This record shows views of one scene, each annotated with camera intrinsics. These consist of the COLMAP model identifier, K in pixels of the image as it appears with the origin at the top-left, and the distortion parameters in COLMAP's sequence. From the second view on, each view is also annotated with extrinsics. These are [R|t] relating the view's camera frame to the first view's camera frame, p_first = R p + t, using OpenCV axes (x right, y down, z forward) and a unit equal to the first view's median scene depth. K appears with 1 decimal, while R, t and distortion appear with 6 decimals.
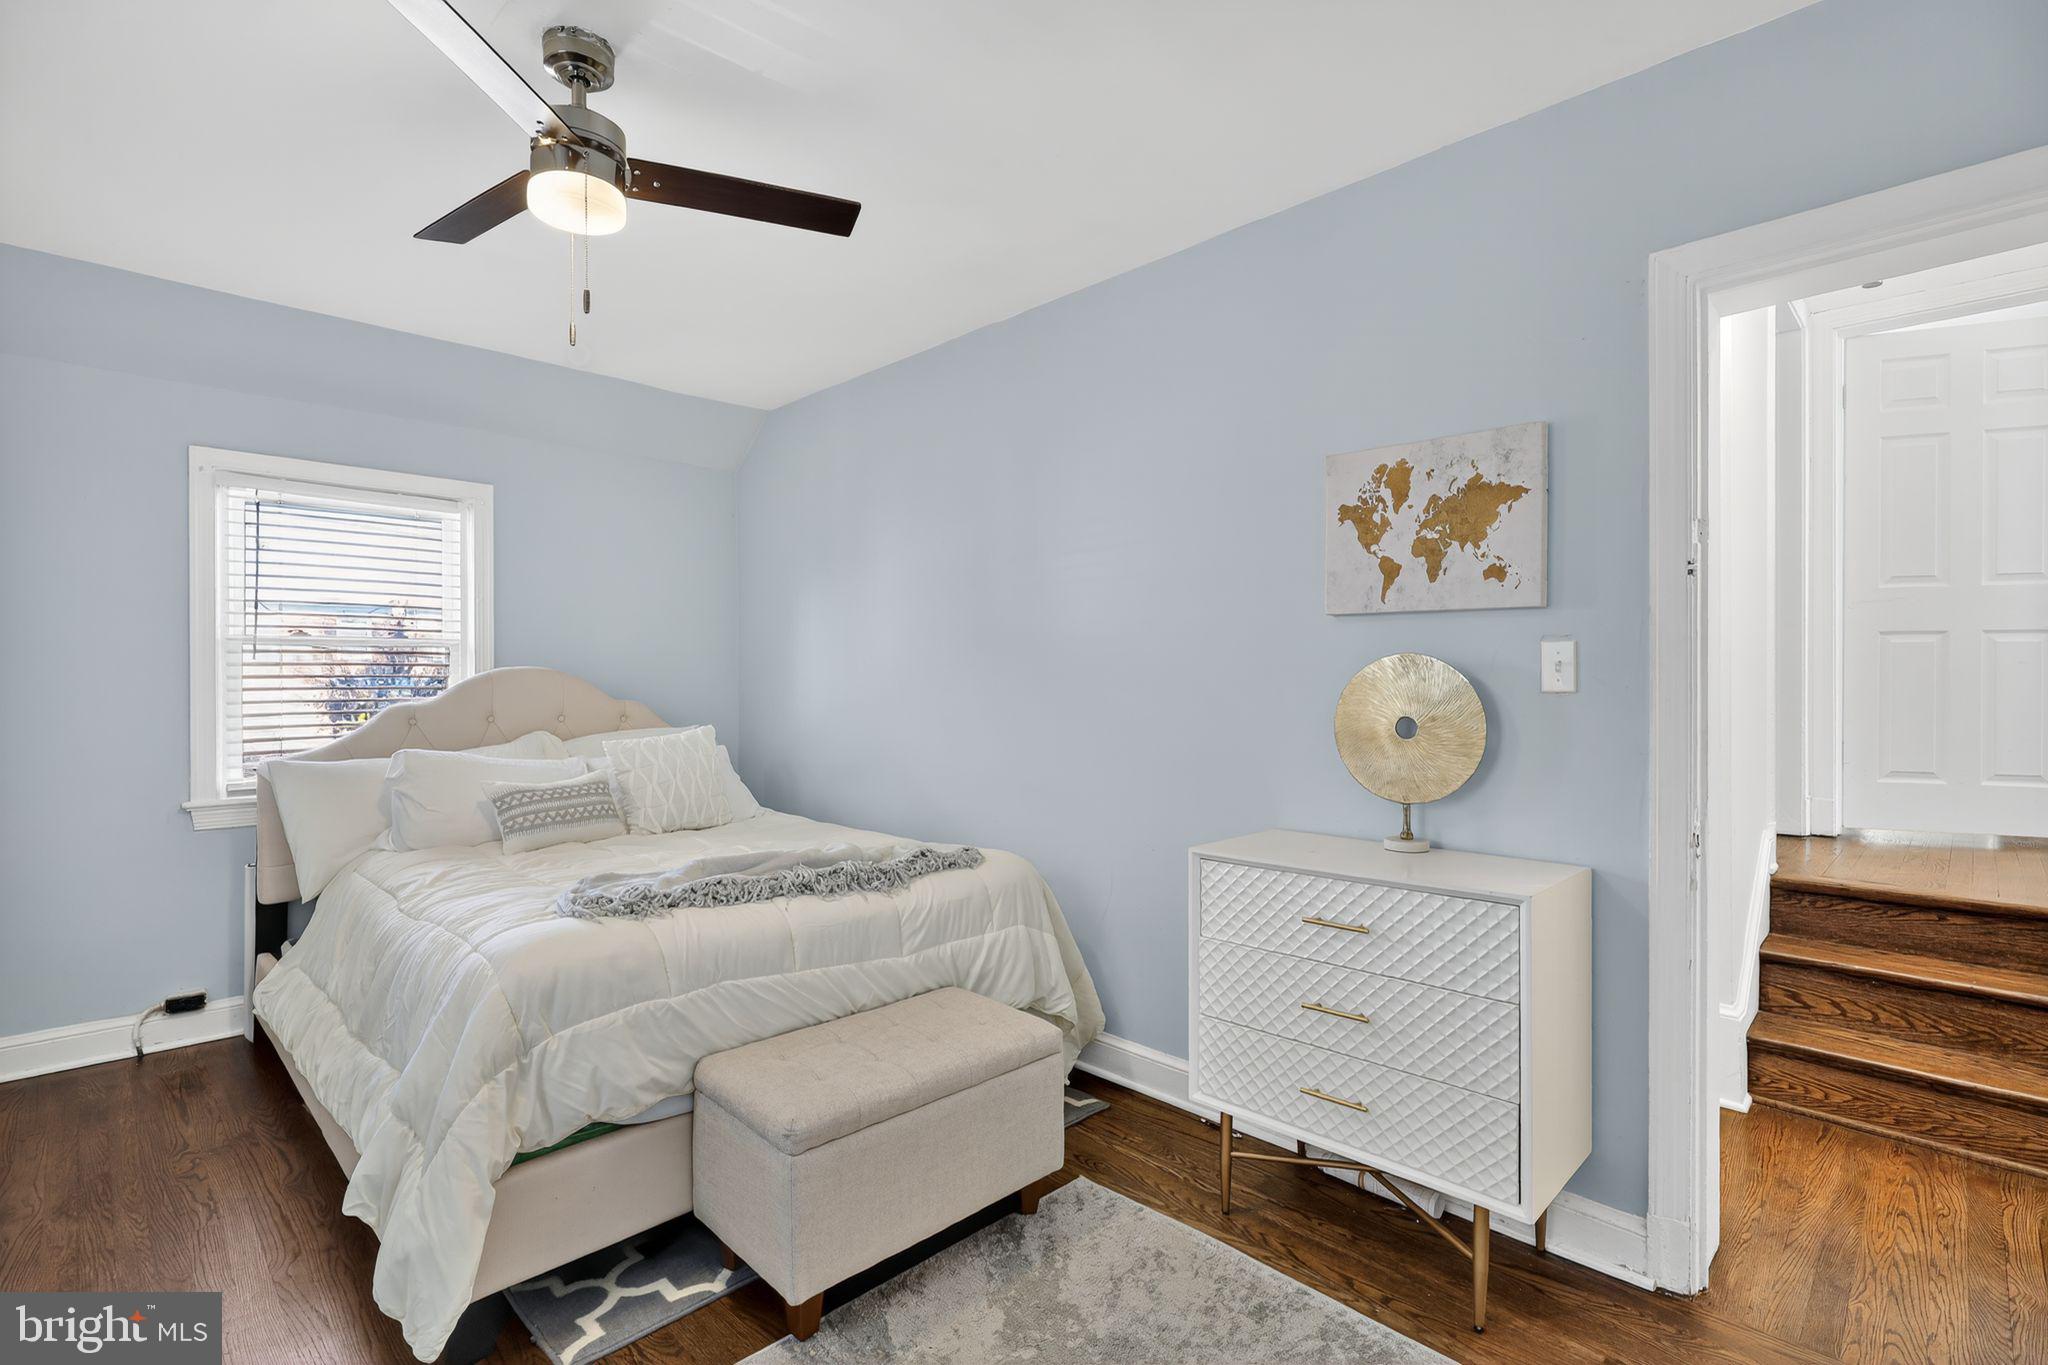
lens RADIAL K [[944.9, 0, 1025.3], [0, 944.9, 684.8], [0, 0, 1]] dist [-0.003241, 0.000203]
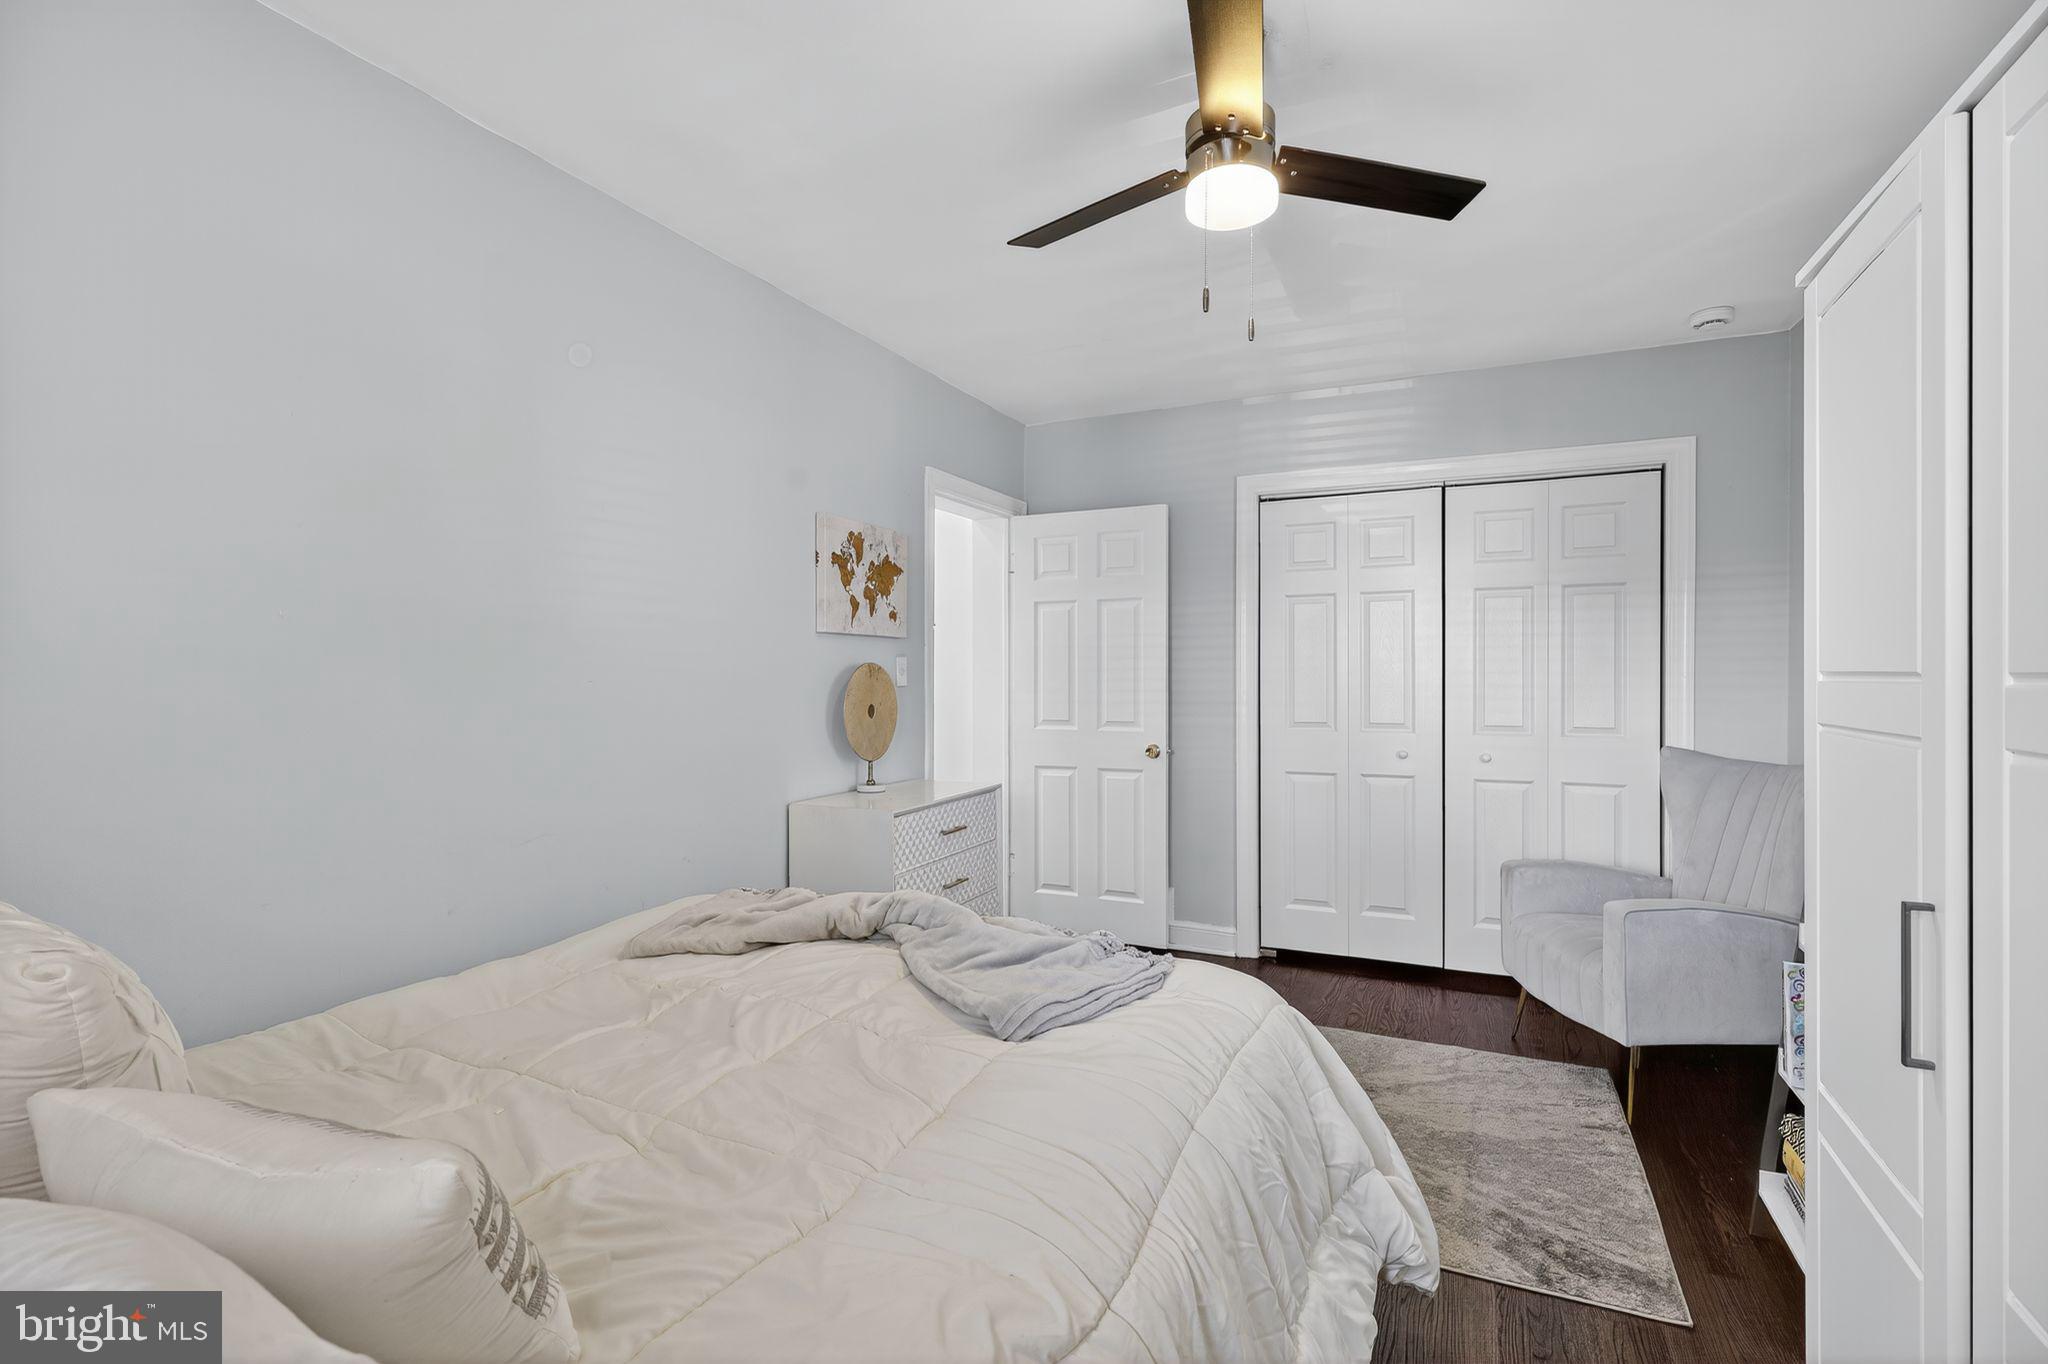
lens RADIAL K [[944.9, 0, 1025.3], [0, 944.9, 676.0], [0, 0, 1]] dist [-0.003241, 0.000203]
pose [[-0.331871, 0.000239, 0.943325, -1.091427], [0.007469, 0.999969, 0.002375, -0.012780], [-0.943295, 0.007833, -0.331863, 1.246146]]
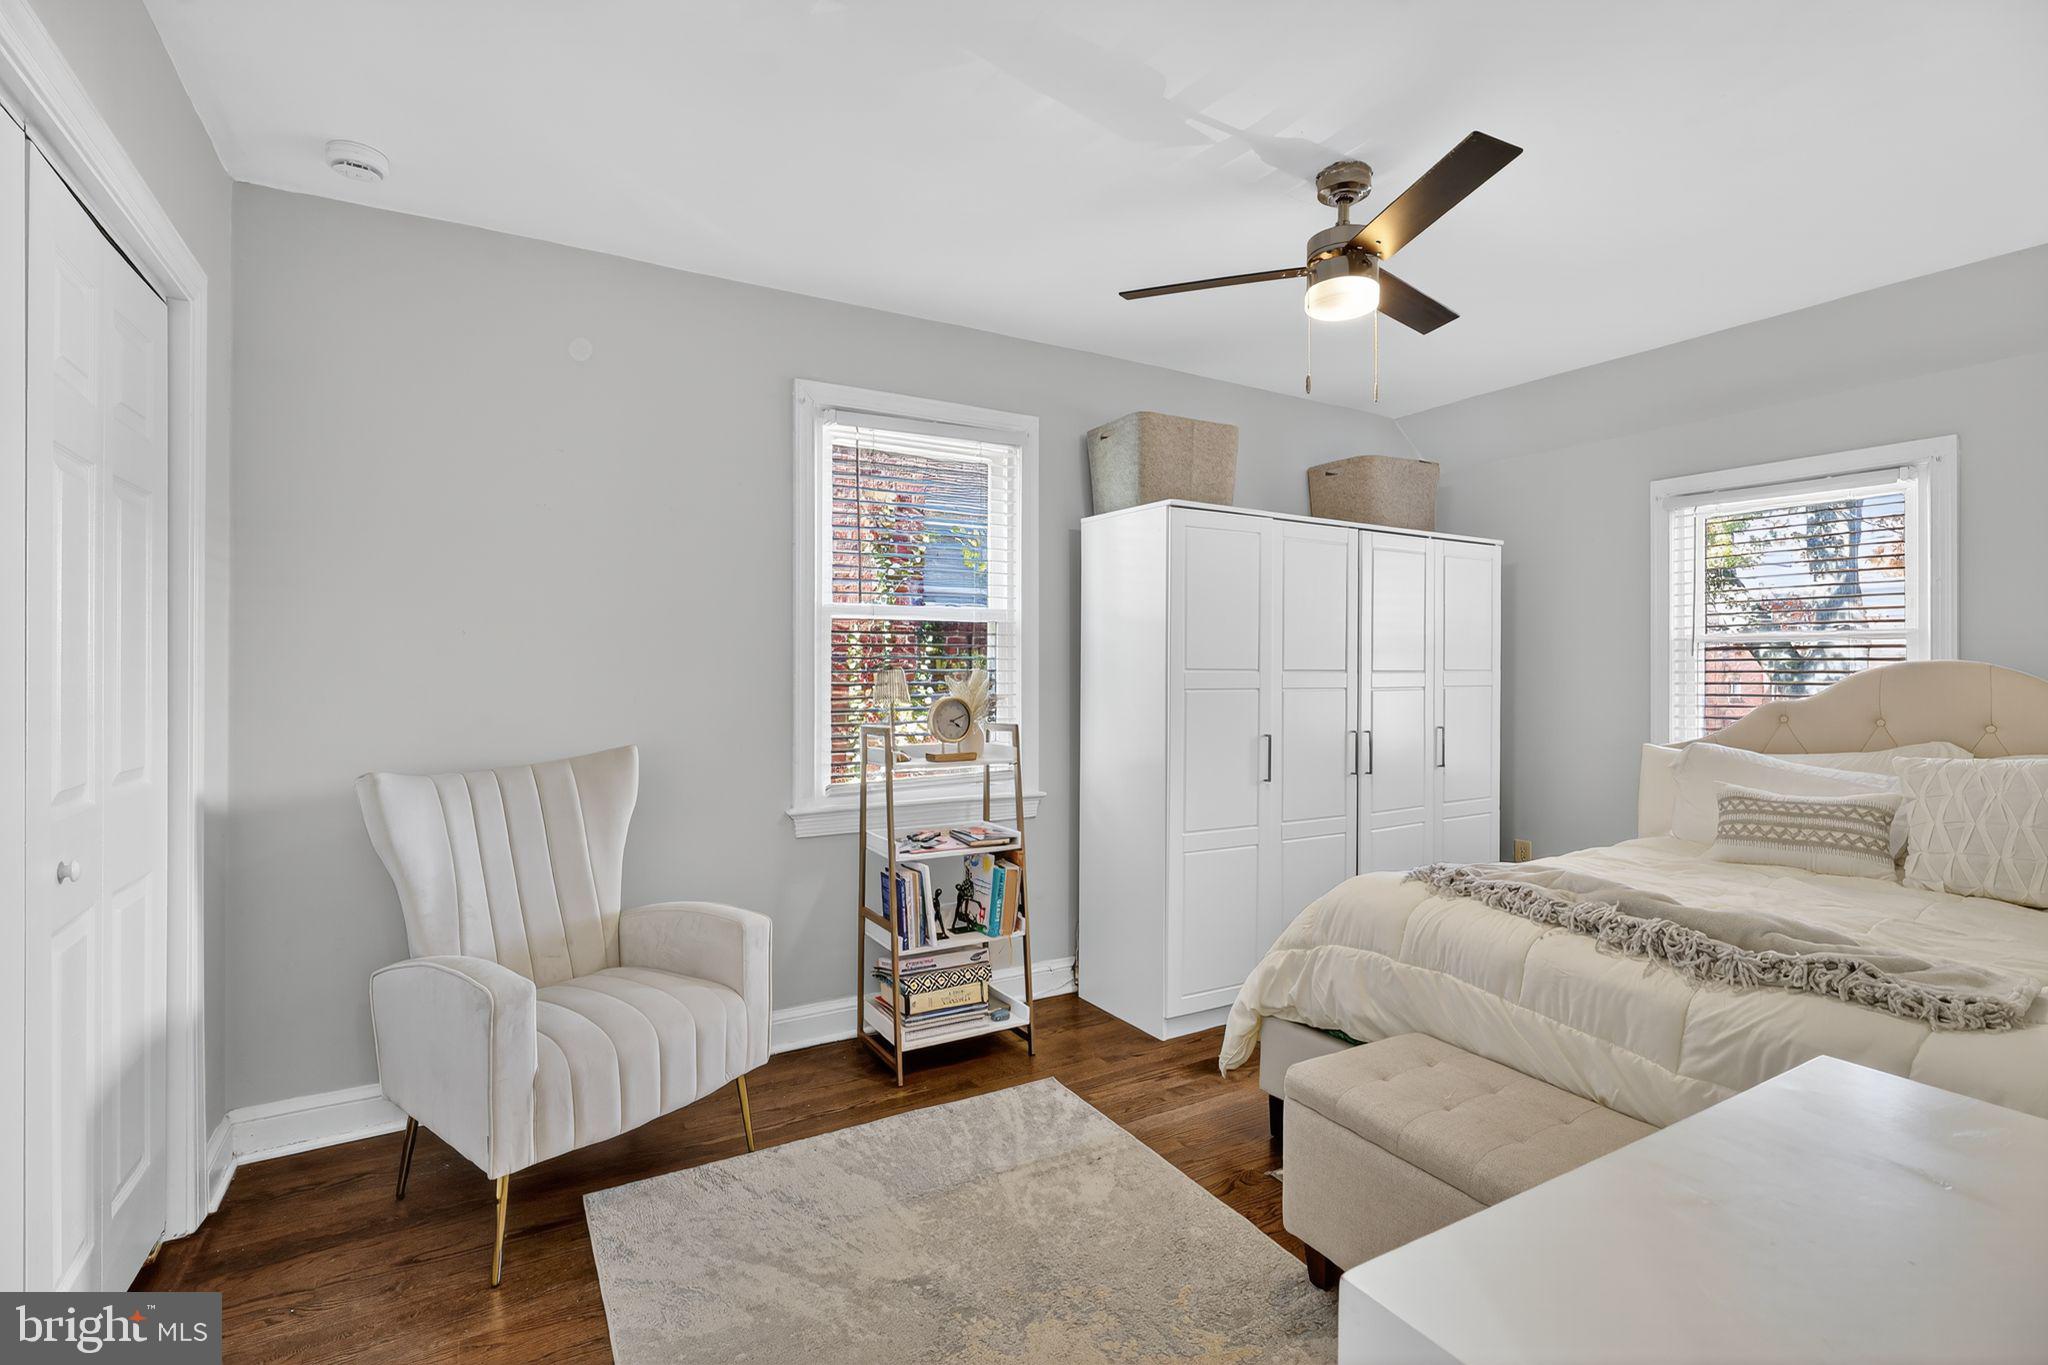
lens RADIAL K [[944.9, 0, 1025.7], [0, 944.9, 675.3], [0, 0, 1]] dist [-0.003241, 0.000203]
pose [[-0.253860, 0.002145, -0.967239, 0.693793], [-0.009074, 0.999948, 0.004599, -0.004217], [0.967198, 0.009945, -0.253827, 0.740208]]
